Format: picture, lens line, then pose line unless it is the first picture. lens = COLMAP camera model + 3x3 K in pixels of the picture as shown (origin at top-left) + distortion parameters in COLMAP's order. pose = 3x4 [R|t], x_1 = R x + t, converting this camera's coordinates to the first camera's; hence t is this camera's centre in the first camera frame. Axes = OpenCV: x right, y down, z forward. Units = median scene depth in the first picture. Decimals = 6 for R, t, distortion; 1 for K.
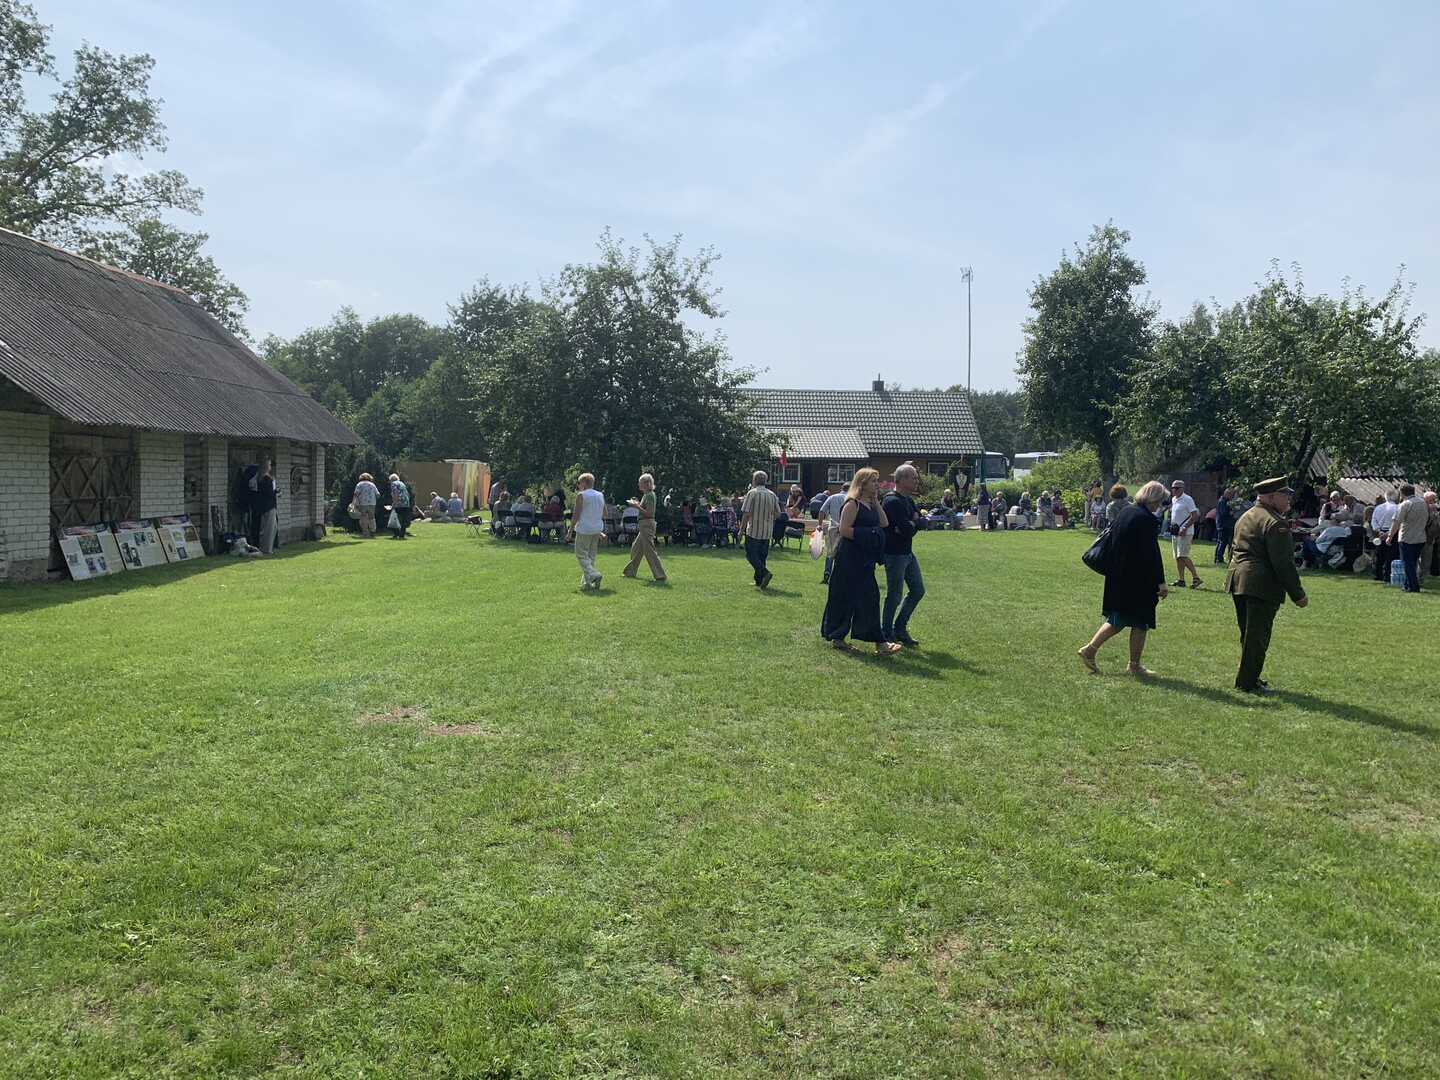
lens RADIAL K [[1104.3, 0, 718.5], [0, 1104.3, 541.6], [0, 0, 1]] dist [0.034569, -0.040318]
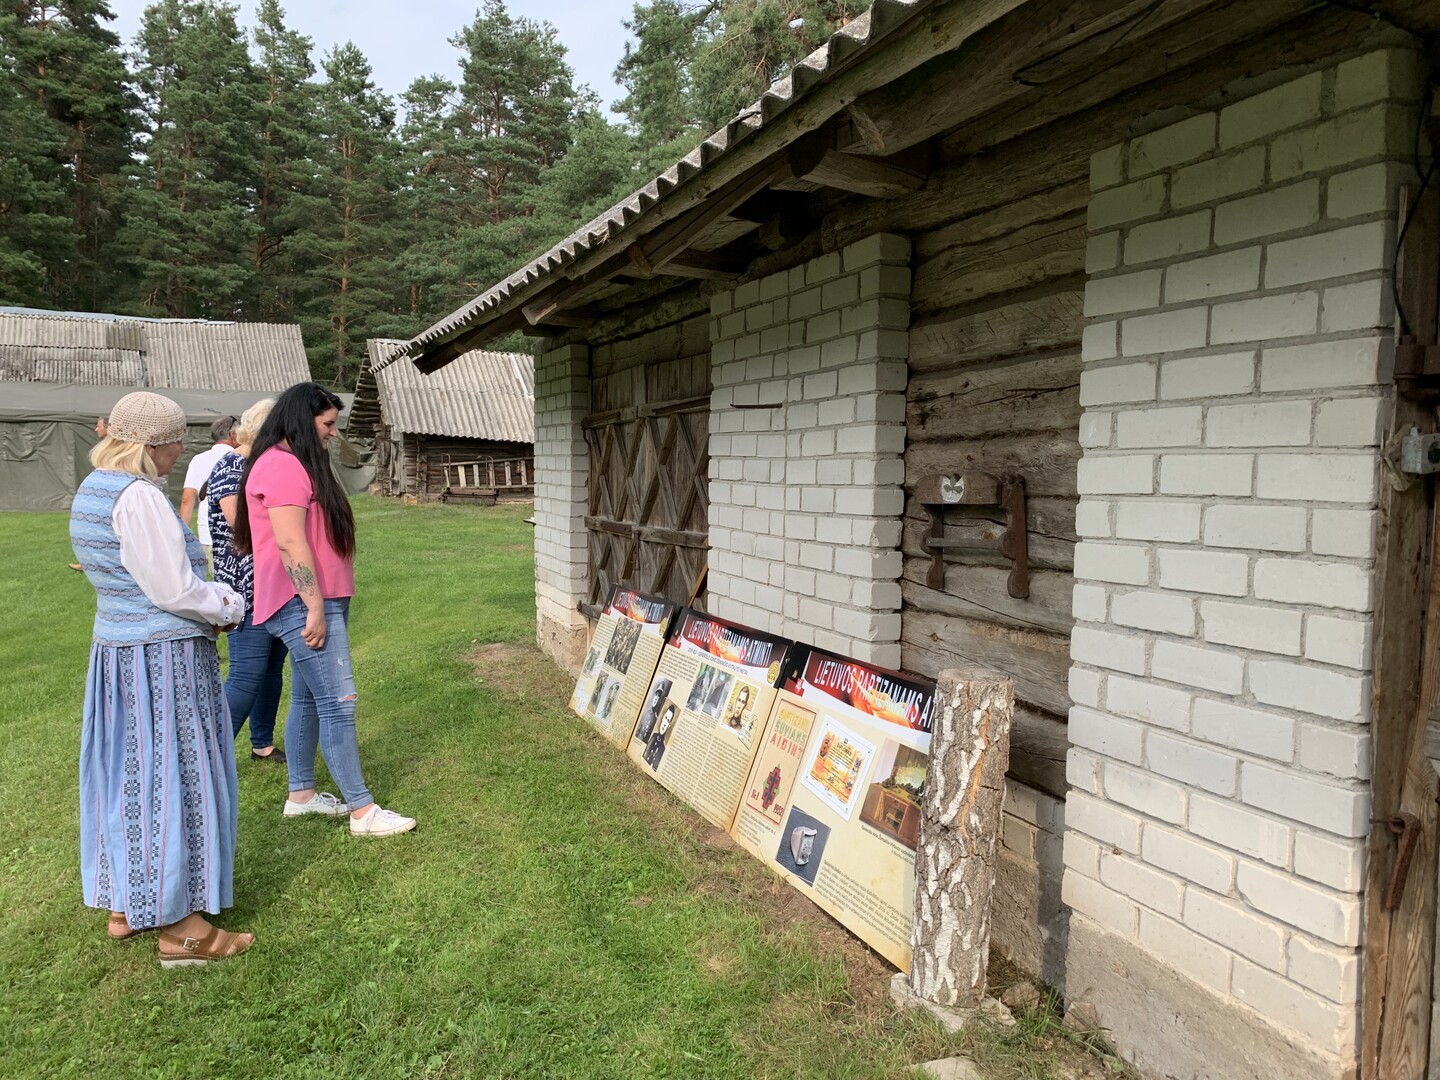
lens RADIAL K [[1104.3, 0, 697.8], [0, 1104.3, 544.2], [0, 0, 1]] dist [0.034569, -0.040318]
pose [[-0.939592, -0.040723, -0.339867, -0.383954], [-0.080311, 0.991410, 0.103234, -0.064056], [0.332743, 0.124293, -0.934791, 1.159905]]
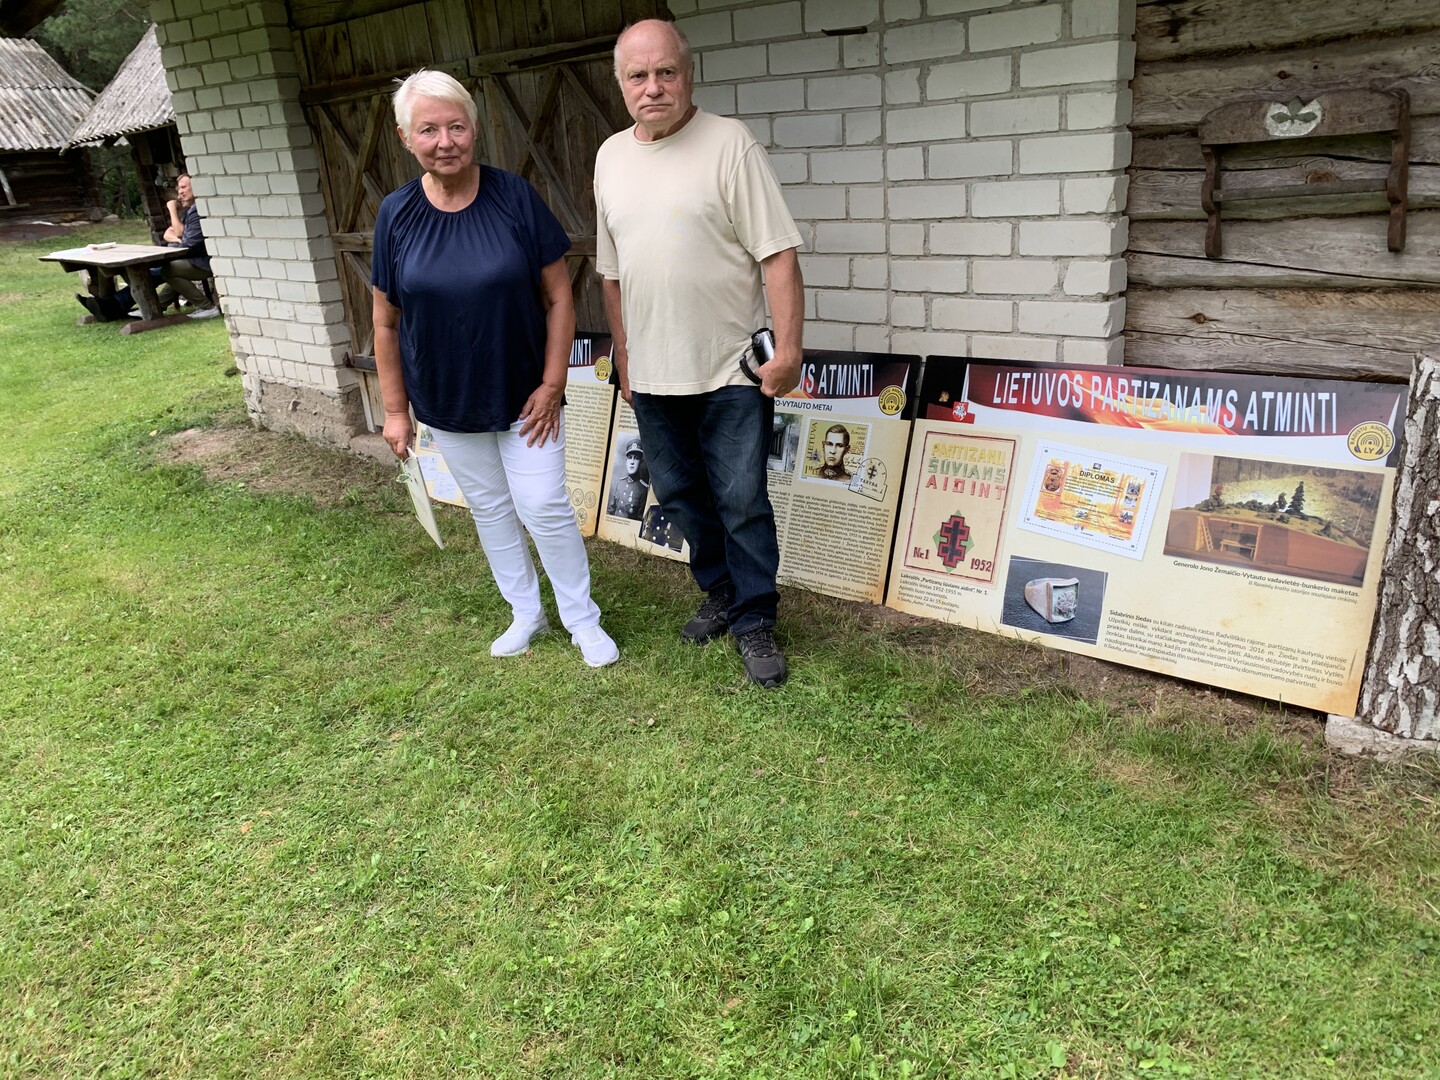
lens RADIAL K [[1104.3, 0, 717.4], [0, 1104.3, 542.5], [0, 0, 1]] dist [0.034569, -0.040318]
pose [[-0.665981, 0.251398, -0.702330, -0.323401], [-0.007920, 0.939065, 0.343647, -0.054763], [0.745927, 0.234425, -0.623409, 1.045361]]
